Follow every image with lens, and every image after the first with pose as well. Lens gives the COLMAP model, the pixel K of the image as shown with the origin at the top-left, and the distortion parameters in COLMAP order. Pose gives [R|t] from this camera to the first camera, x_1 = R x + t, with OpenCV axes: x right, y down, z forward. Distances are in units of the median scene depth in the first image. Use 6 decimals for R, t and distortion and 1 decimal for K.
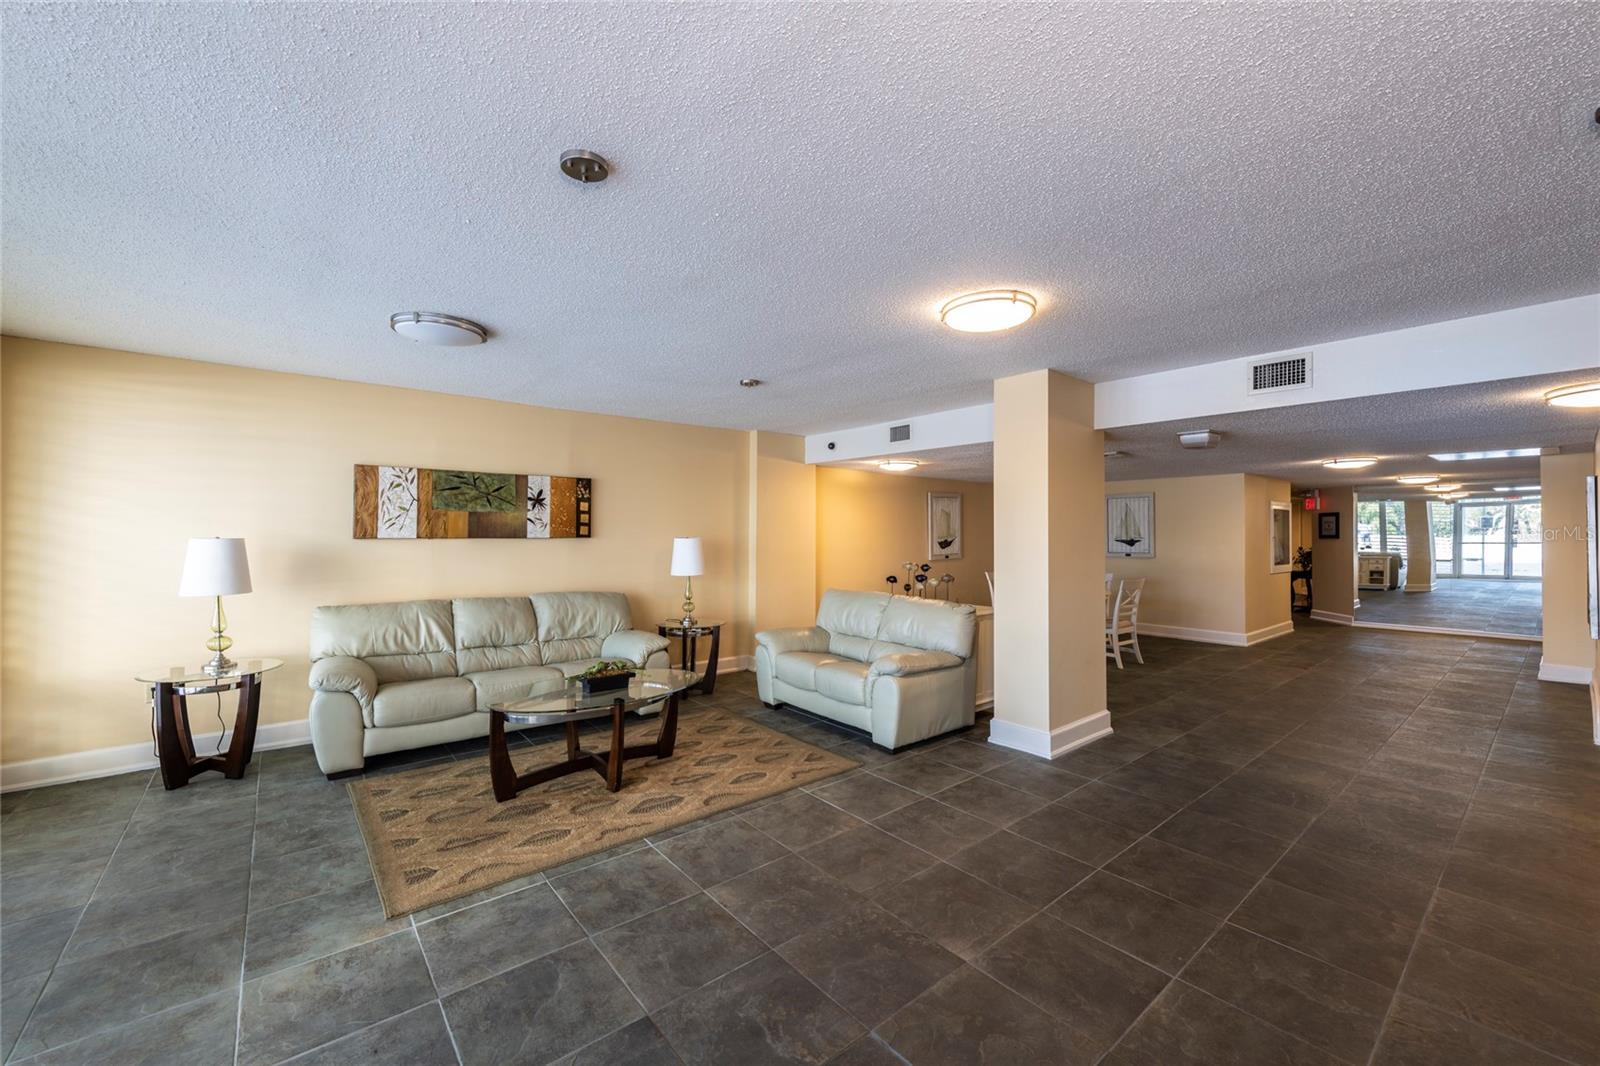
lens RADIAL K [[669.8, 0, 758.7], [0, 669.8, 539.8], [0, 0, 1]] dist [0.019846, -0.000062]
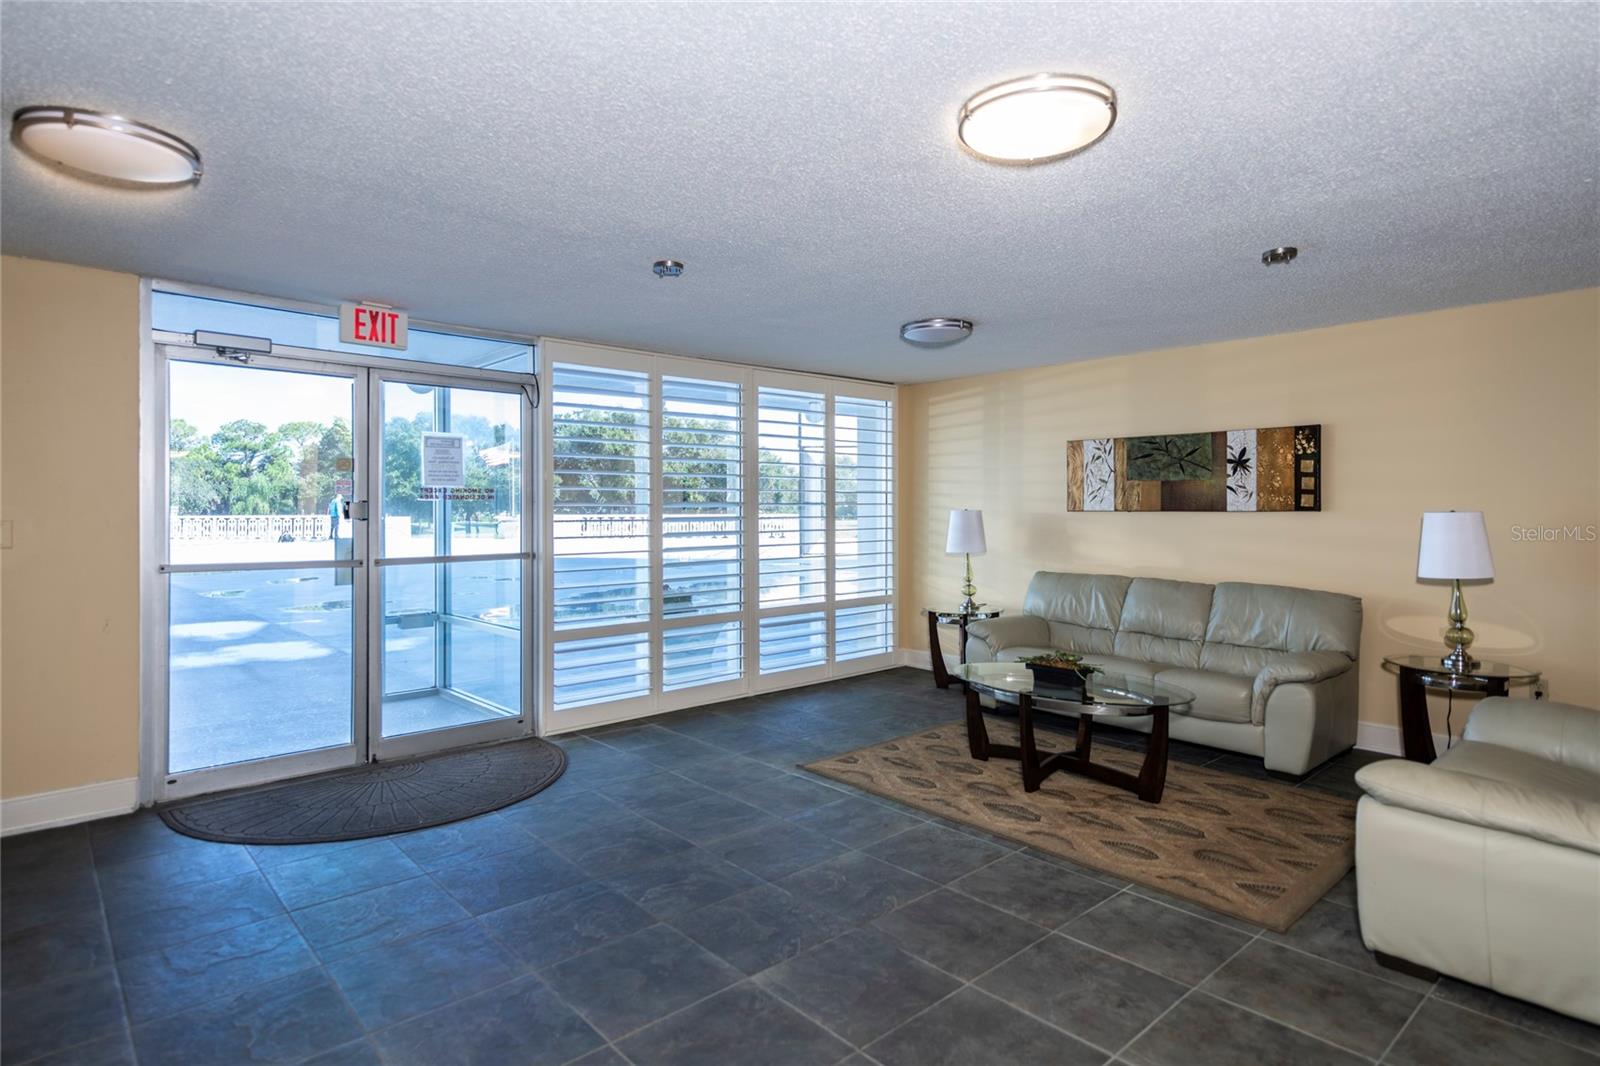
lens RADIAL K [[864.3, 0, 800.0], [0, 864.3, 533.0], [0, 0, 1]] dist [0.025103, -0.000428]
pose [[0.031538, 0.026049, -0.999163, 0.799653], [-0.008974, 0.999627, 0.025778, 0.001473], [0.999462, 0.008153, 0.031760, 0.565295]]
